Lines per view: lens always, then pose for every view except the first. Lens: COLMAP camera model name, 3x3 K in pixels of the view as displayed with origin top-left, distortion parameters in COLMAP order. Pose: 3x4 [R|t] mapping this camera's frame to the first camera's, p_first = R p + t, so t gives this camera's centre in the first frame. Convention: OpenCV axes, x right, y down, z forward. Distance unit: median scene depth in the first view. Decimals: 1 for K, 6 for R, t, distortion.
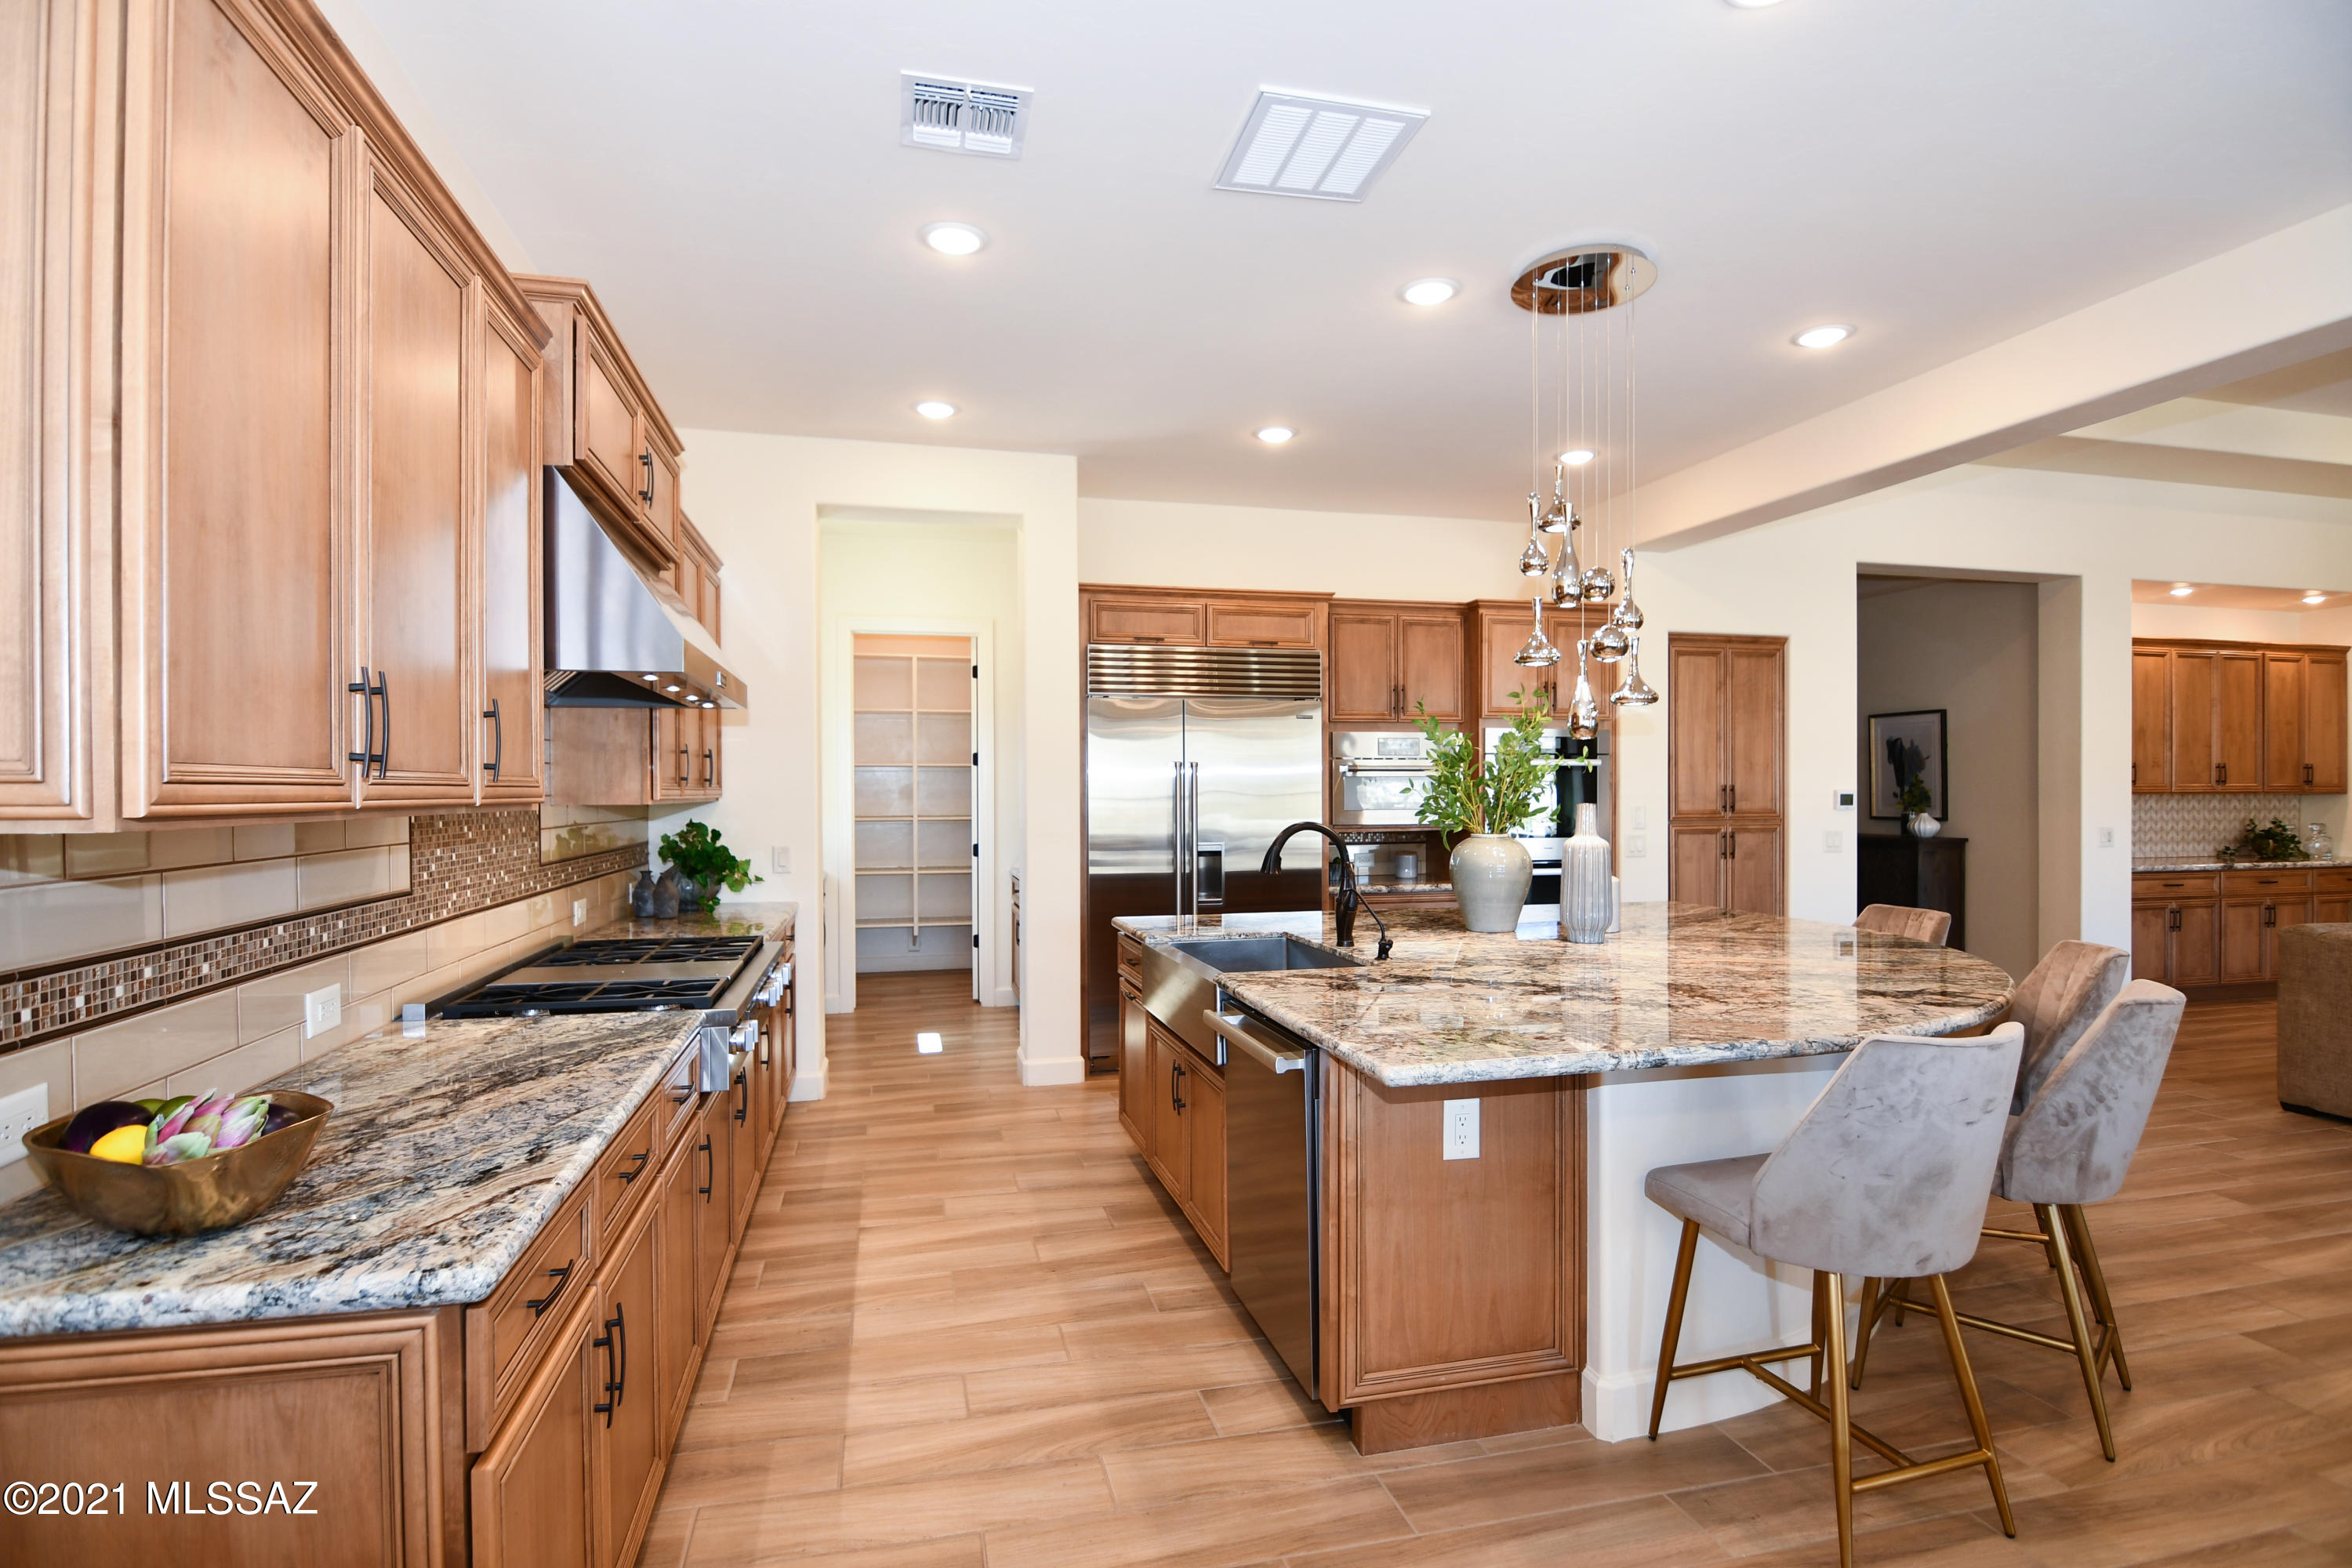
lens RADIAL K [[1140.0, 0, 1168.0], [0, 1140.0, 804.7], [0, 0, 1]] dist [-0.003800, -0.010098]
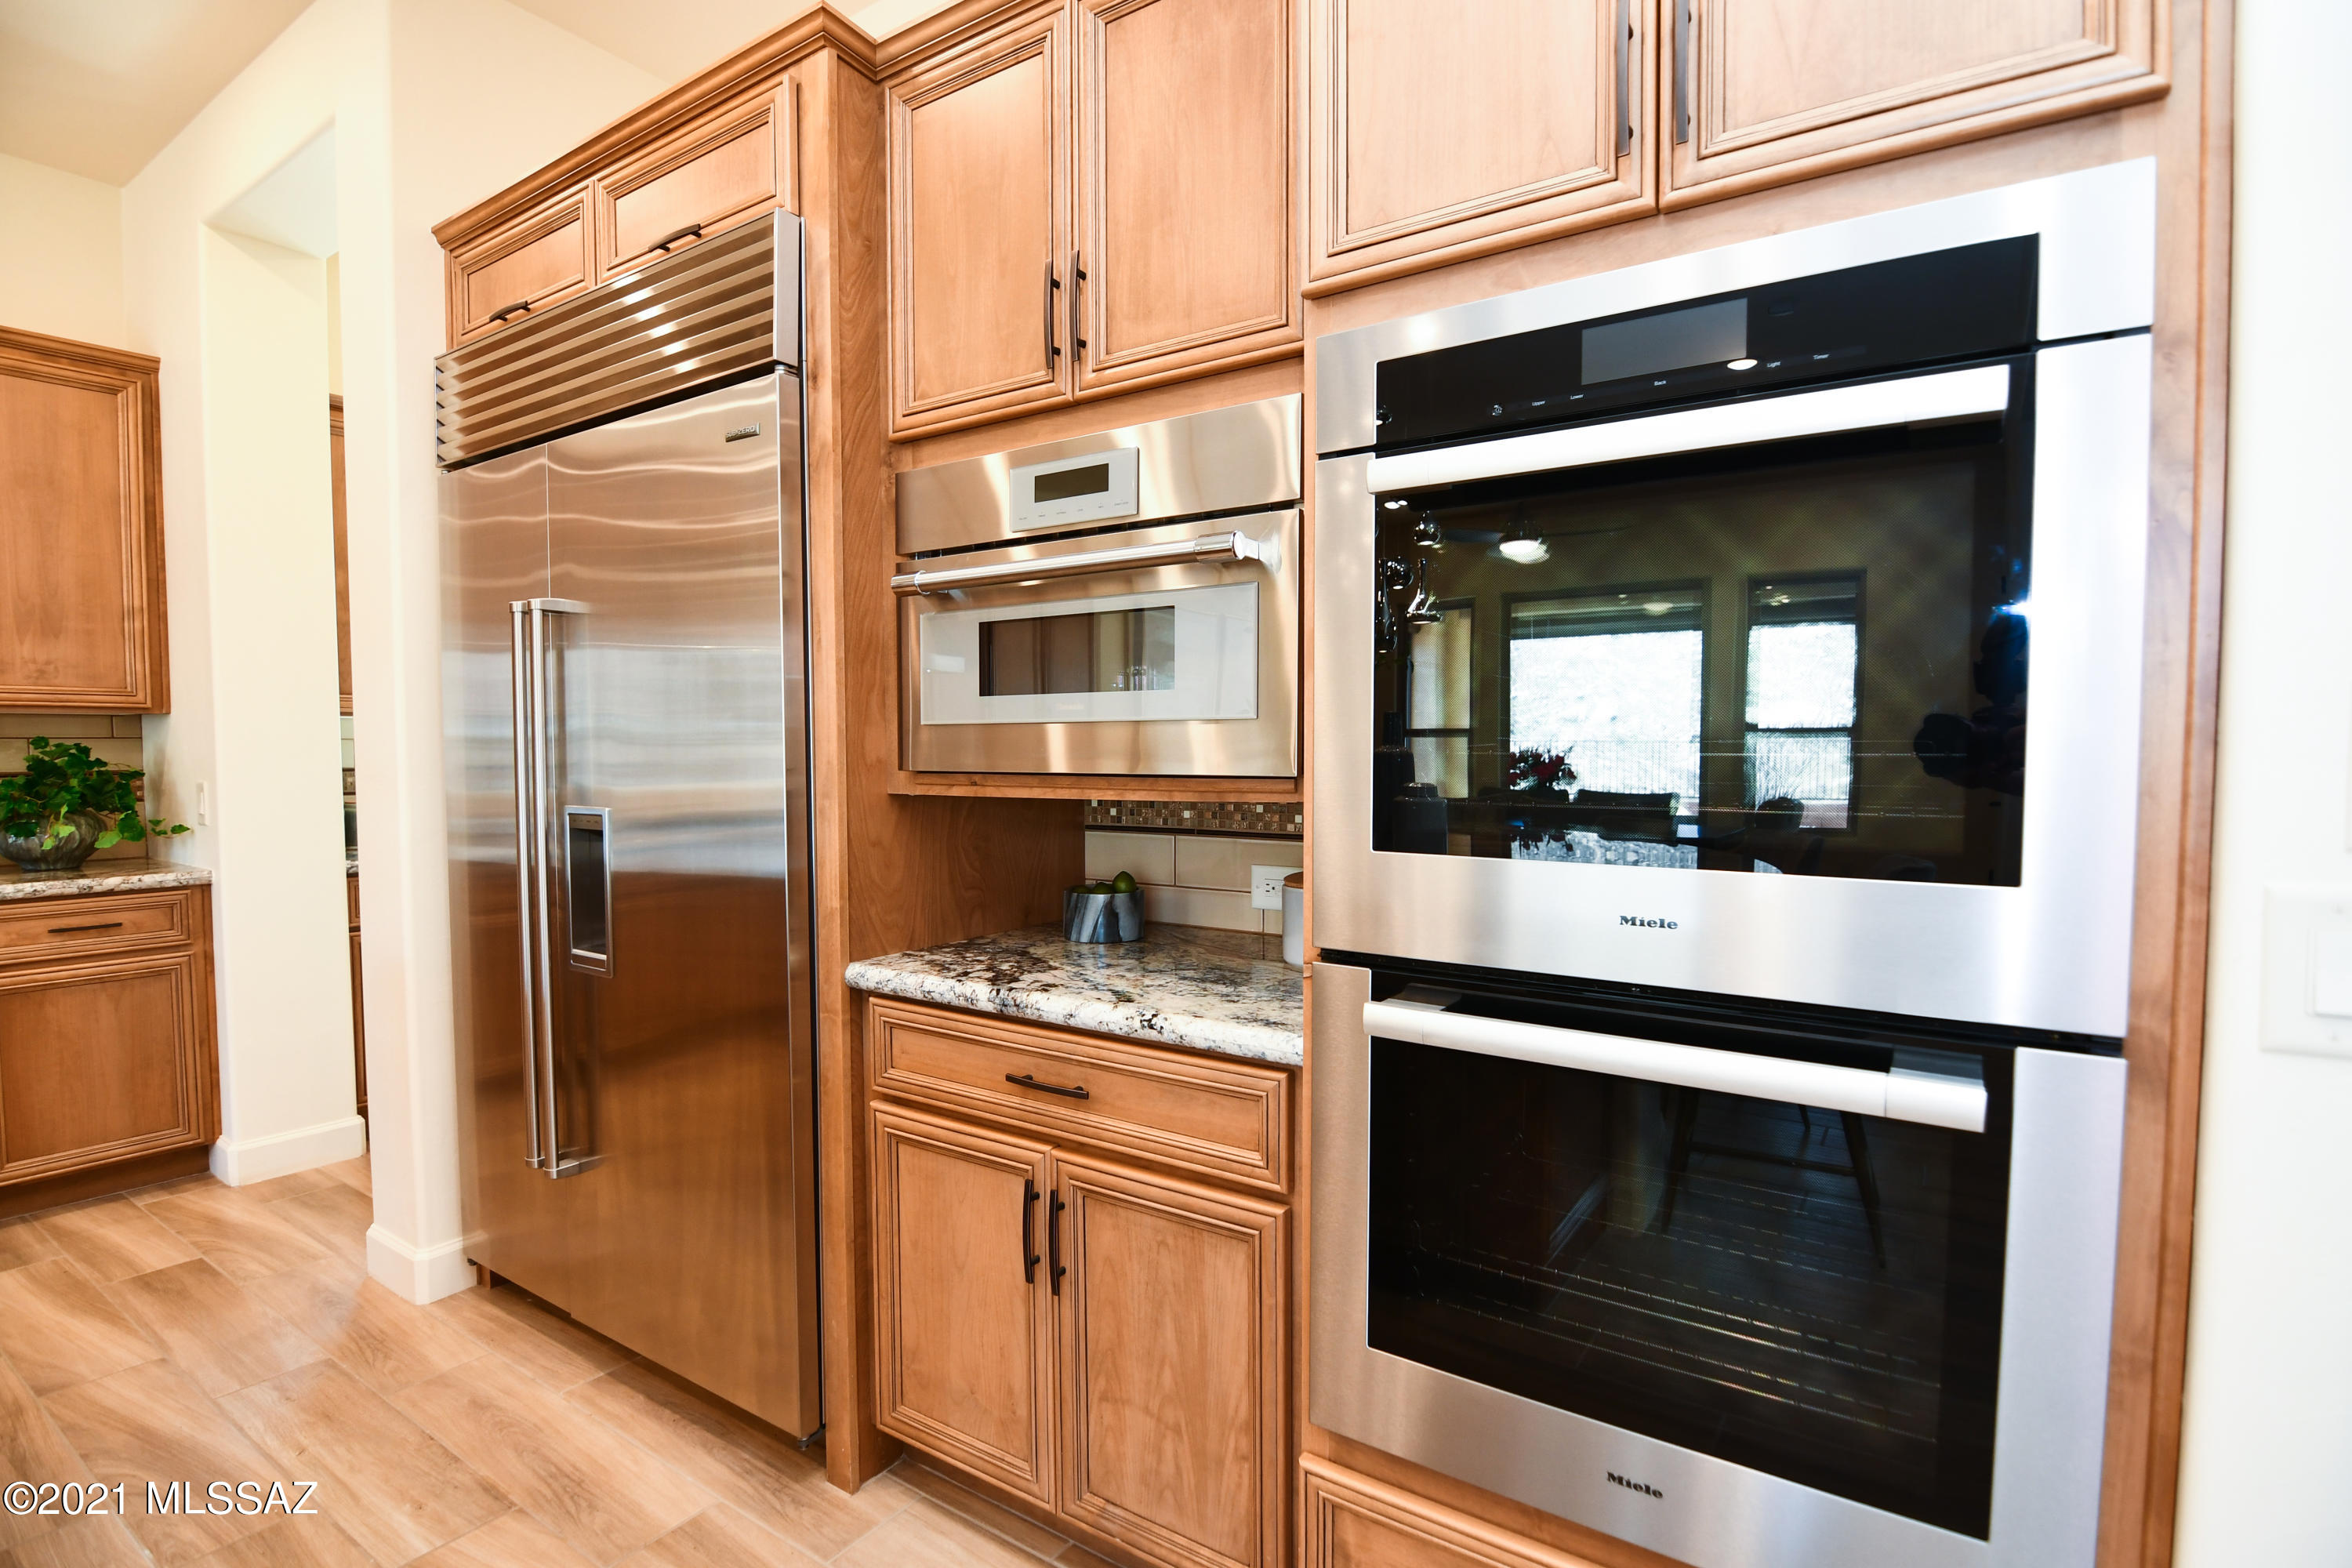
lens RADIAL K [[1135.1, 0, 1170.5], [0, 1135.1, 798.3], [0, 0, 1]] dist [-0.005636, -0.010337]
pose [[0.669906, 0.036425, -0.741552, 0.351691], [-0.012325, 0.999204, 0.037947, 0.010178], [0.742344, -0.016281, 0.669821, 0.693218]]
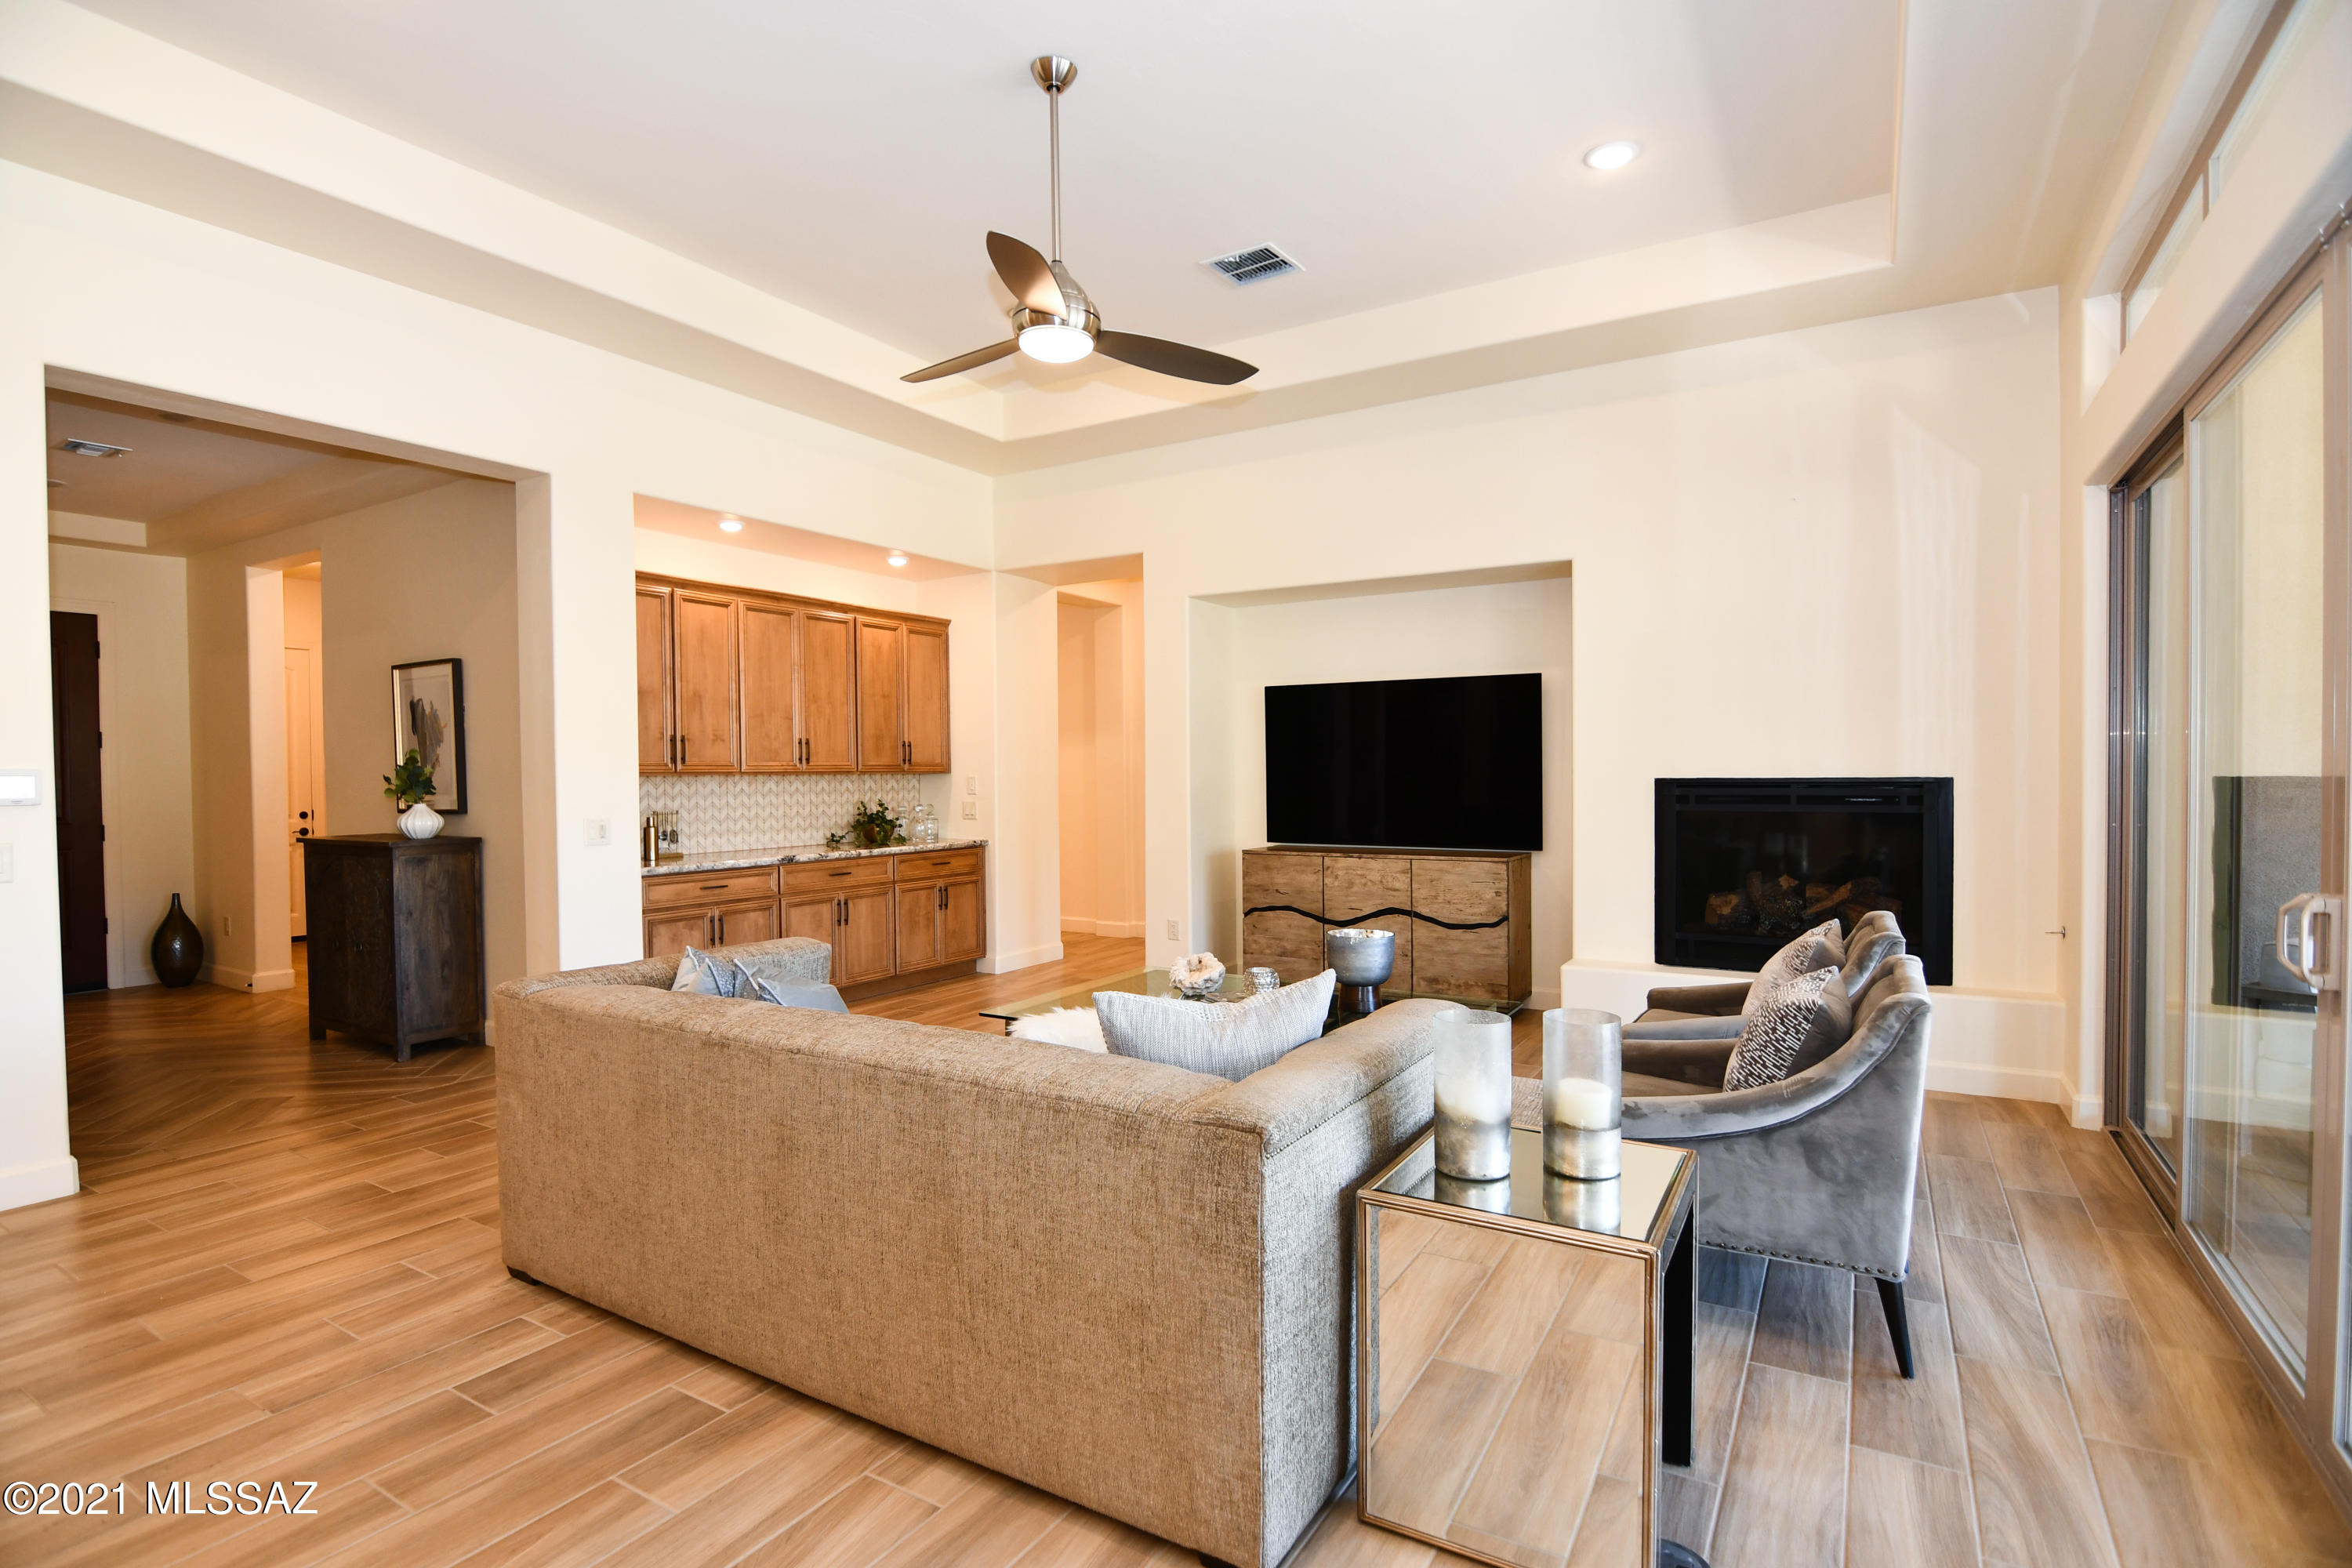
lens RADIAL K [[1135.1, 0, 1170.5], [0, 1135.1, 798.3], [0, 0, 1]] dist [-0.005636, -0.010337]
pose [[0.710918, -0.020222, 0.702984, 0.555722], [0.016793, 0.999790, 0.011776, 0.003797], [-0.703074, 0.003433, 0.711108, 0.195847]]
